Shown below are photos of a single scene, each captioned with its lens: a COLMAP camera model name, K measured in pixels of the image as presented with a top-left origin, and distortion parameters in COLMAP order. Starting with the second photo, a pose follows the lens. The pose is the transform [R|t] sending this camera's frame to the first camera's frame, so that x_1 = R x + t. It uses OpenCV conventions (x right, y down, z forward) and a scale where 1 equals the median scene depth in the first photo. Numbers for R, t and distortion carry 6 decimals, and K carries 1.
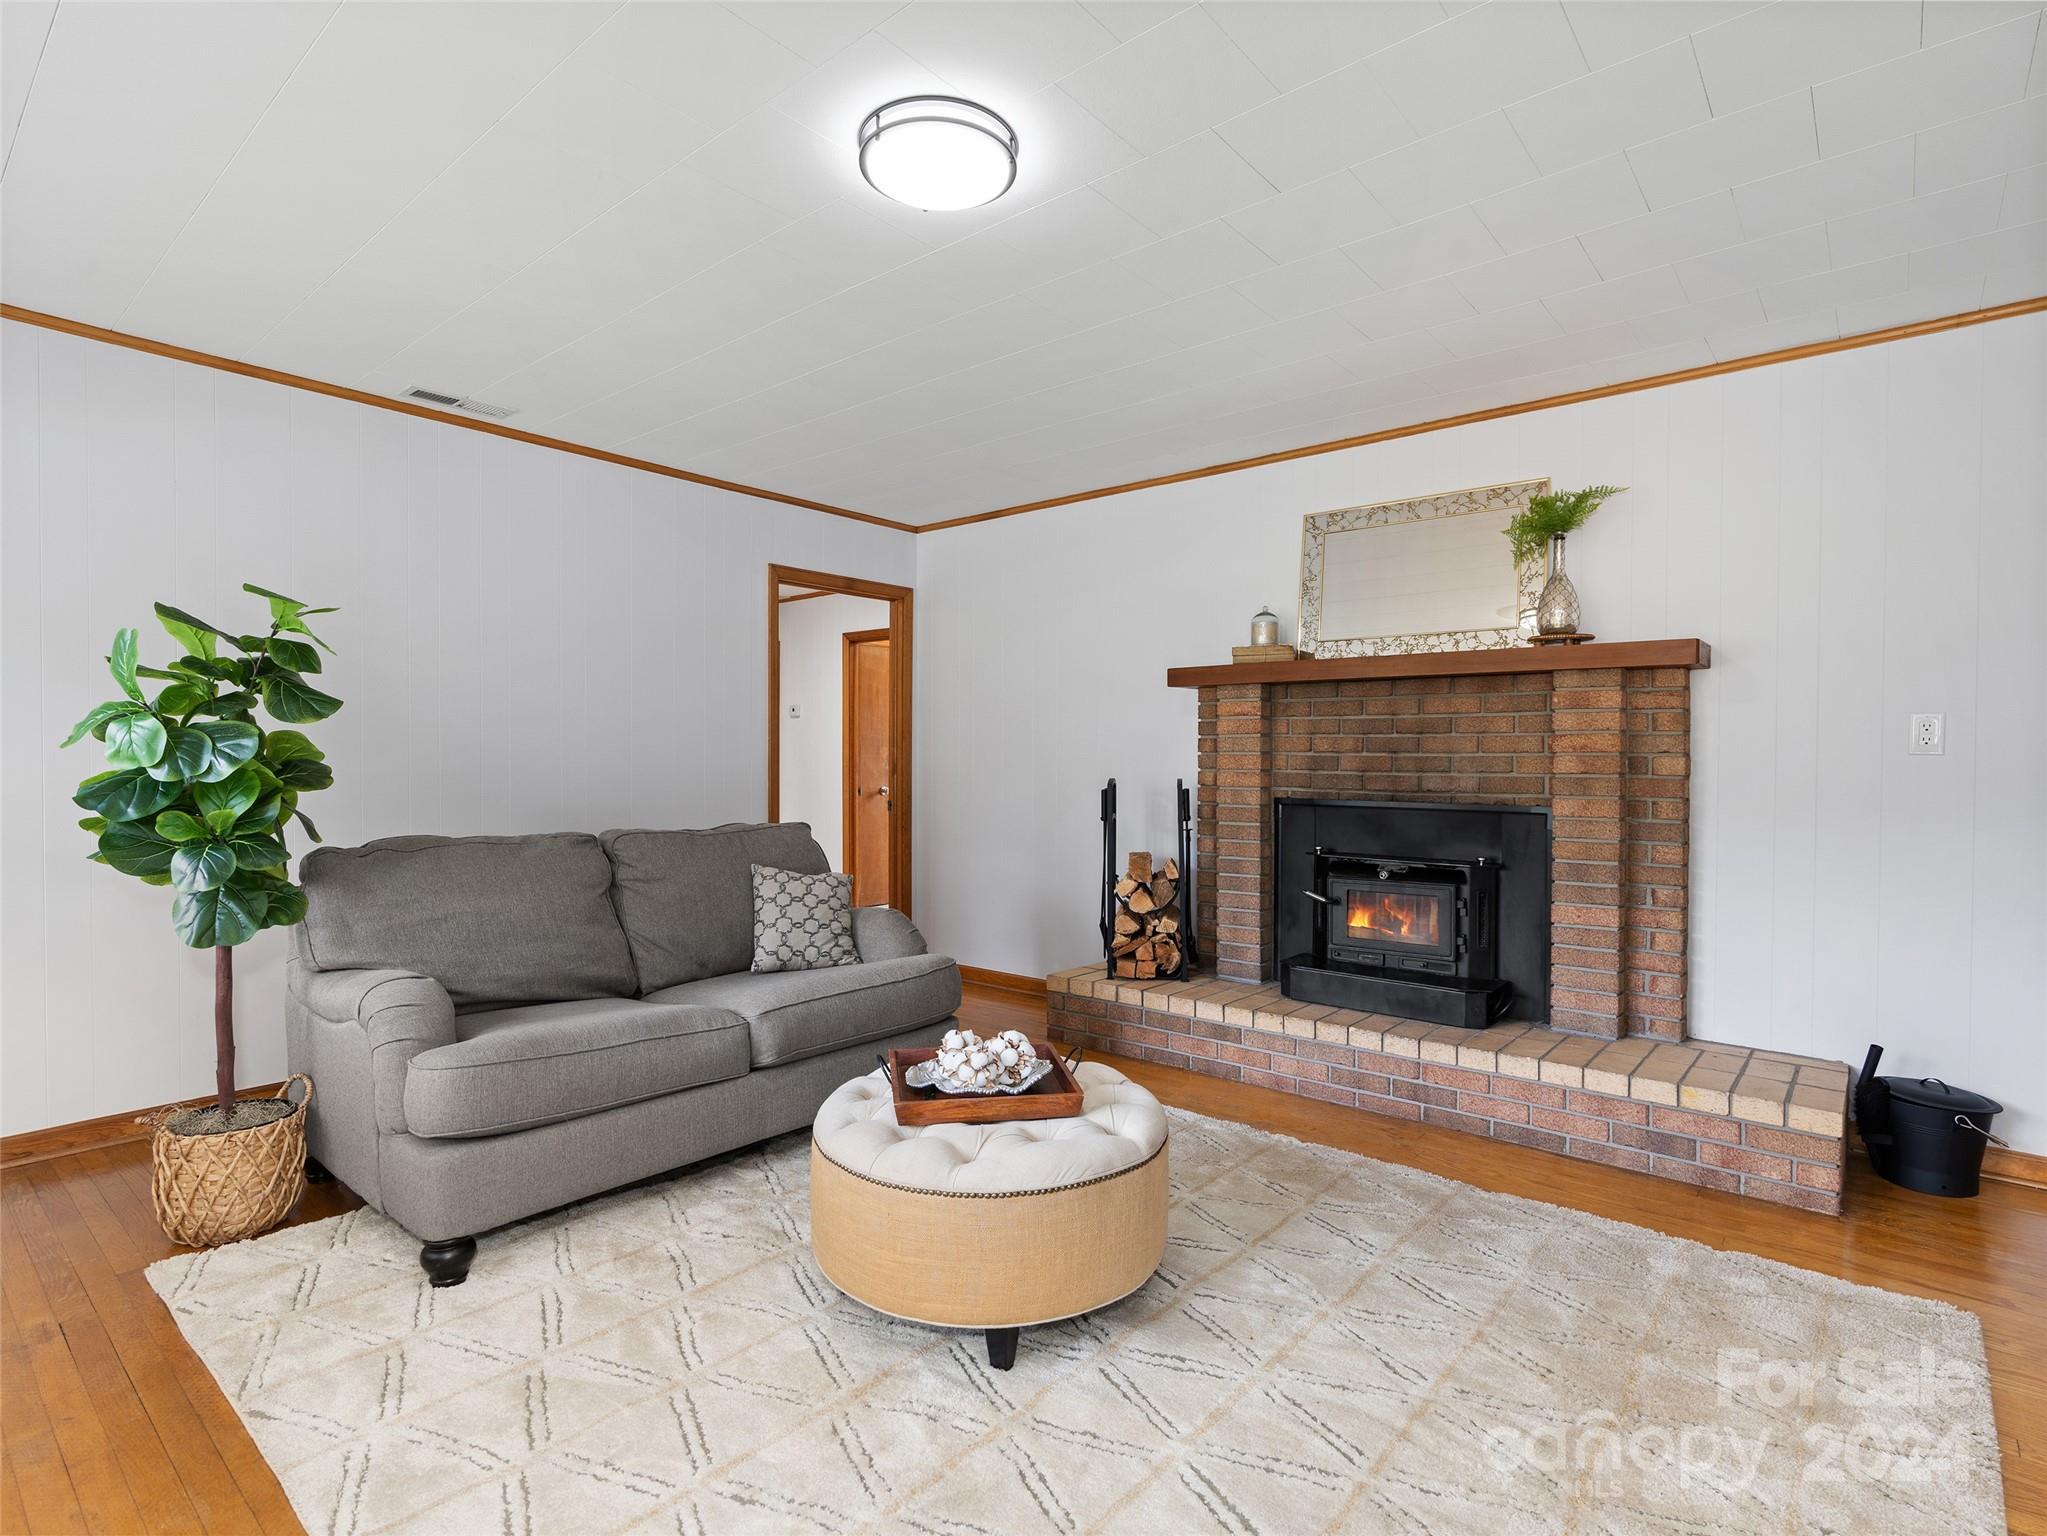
lens RADIAL K [[1046.1, 0, 1009.9], [0, 1046.1, 771.3], [0, 0, 1]] dist [-0.014164, 0.001150]
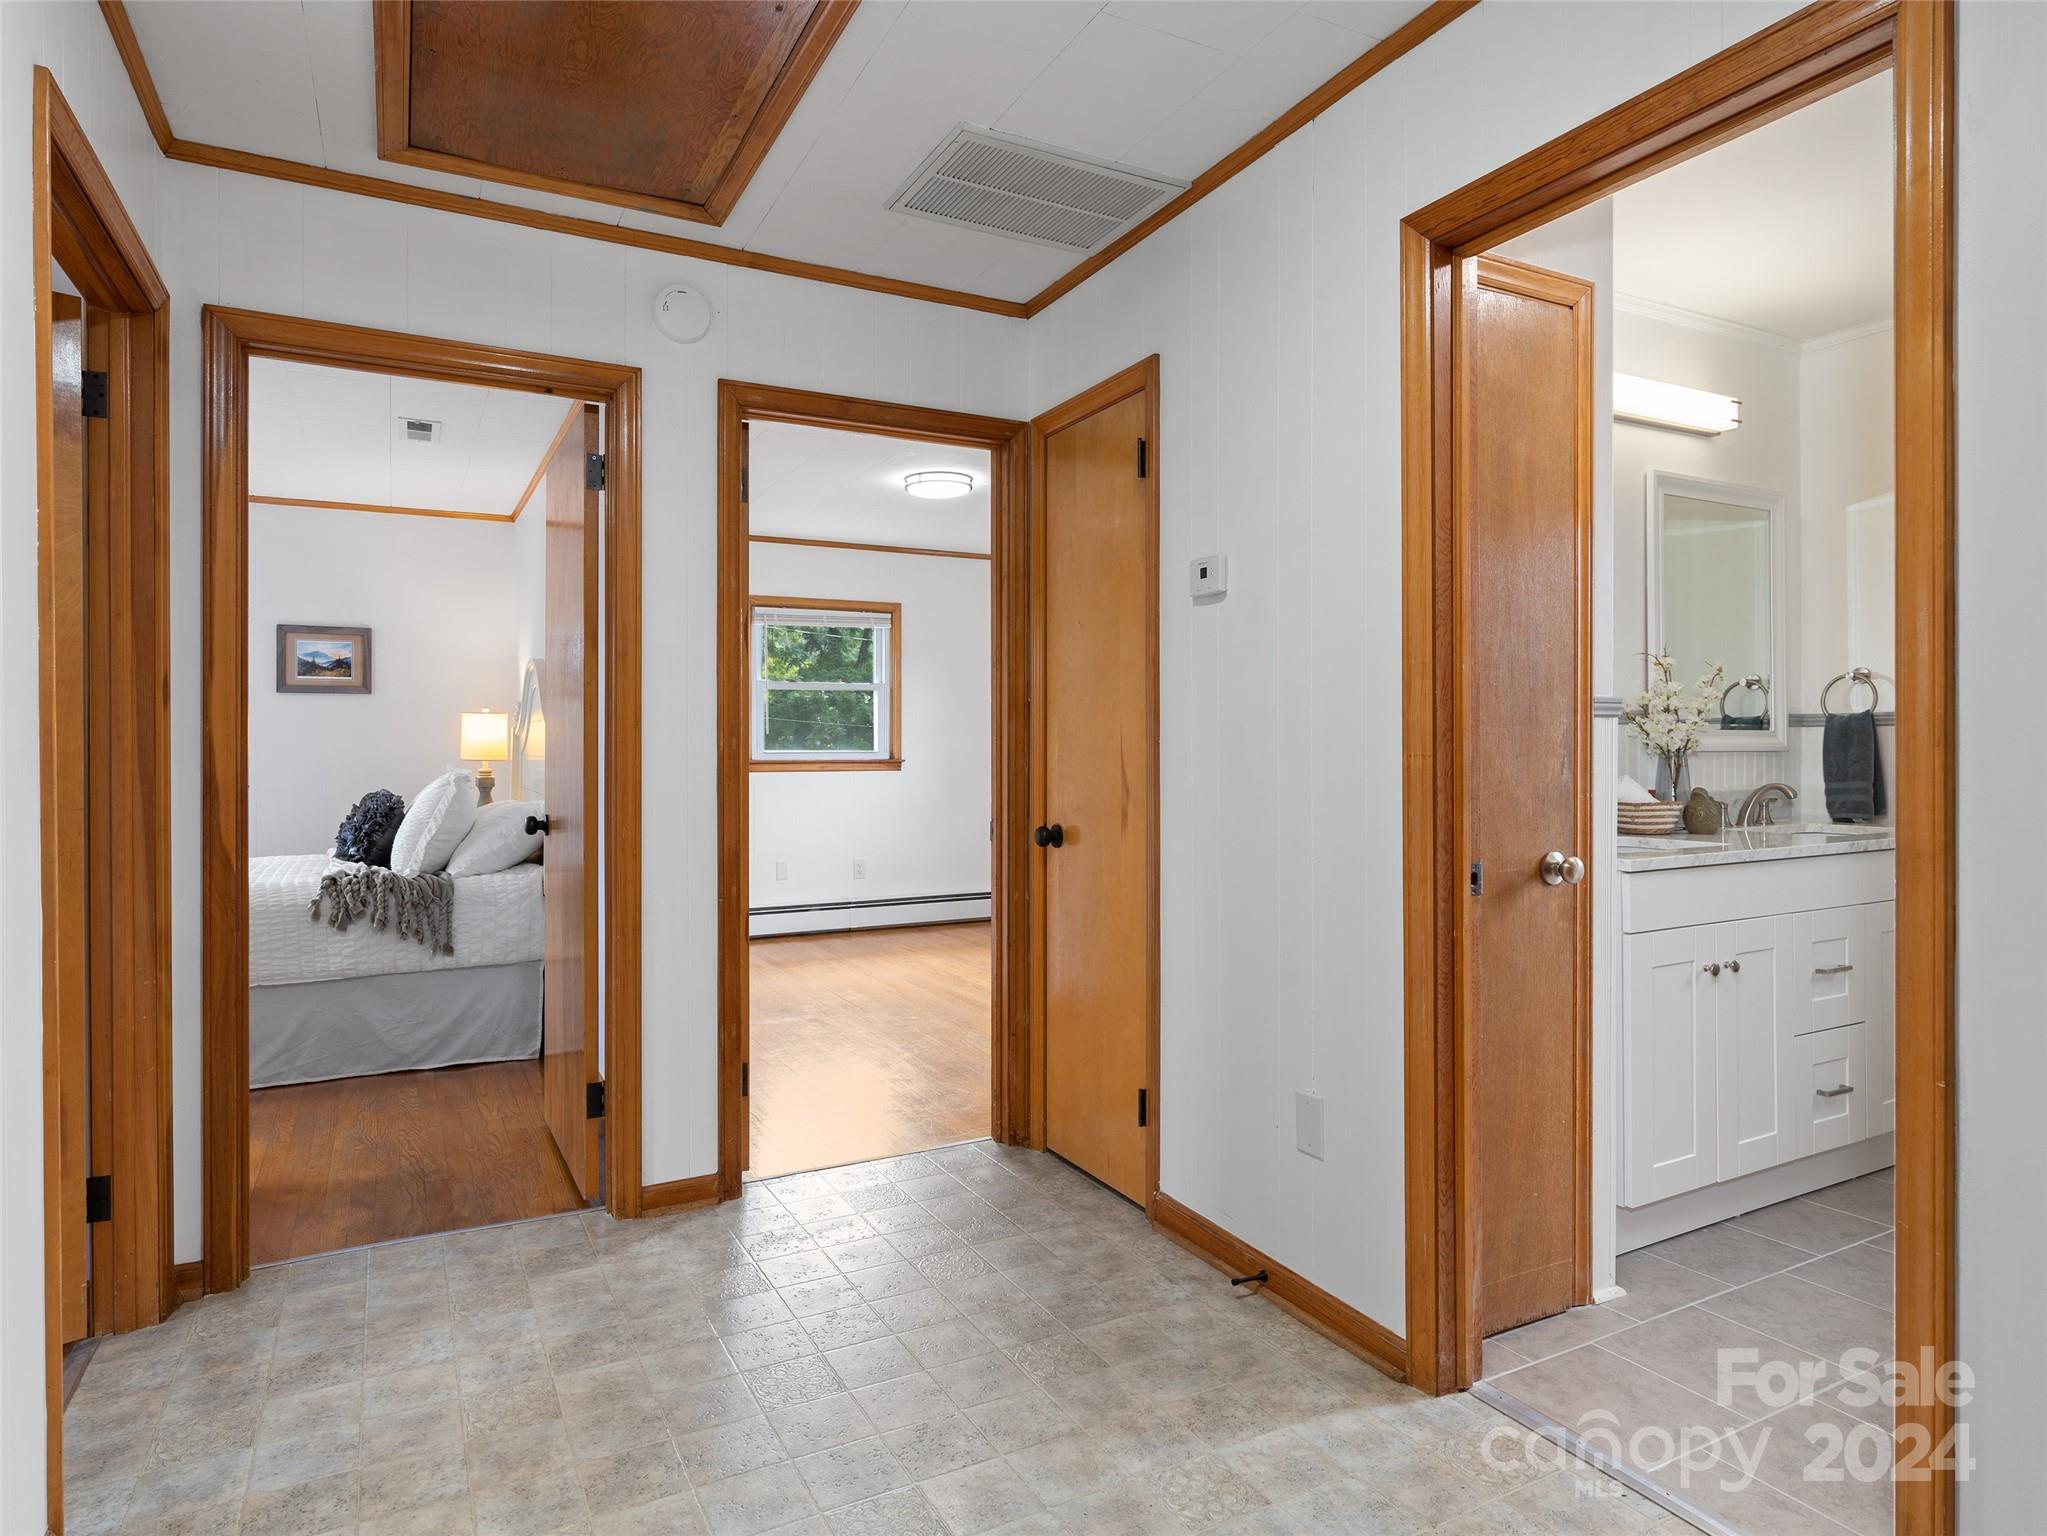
lens RADIAL K [[1166.5, 0, 1024.3], [0, 1166.5, 756.7], [0, 0, 1]] dist [-0.002321, -0.000173]
pose [[0.937093, -0.006226, -0.349024, -0.204683], [0.004398, 0.999972, -0.006028, -0.010589], [0.349052, 0.004114, 0.937094, 0.989731]]
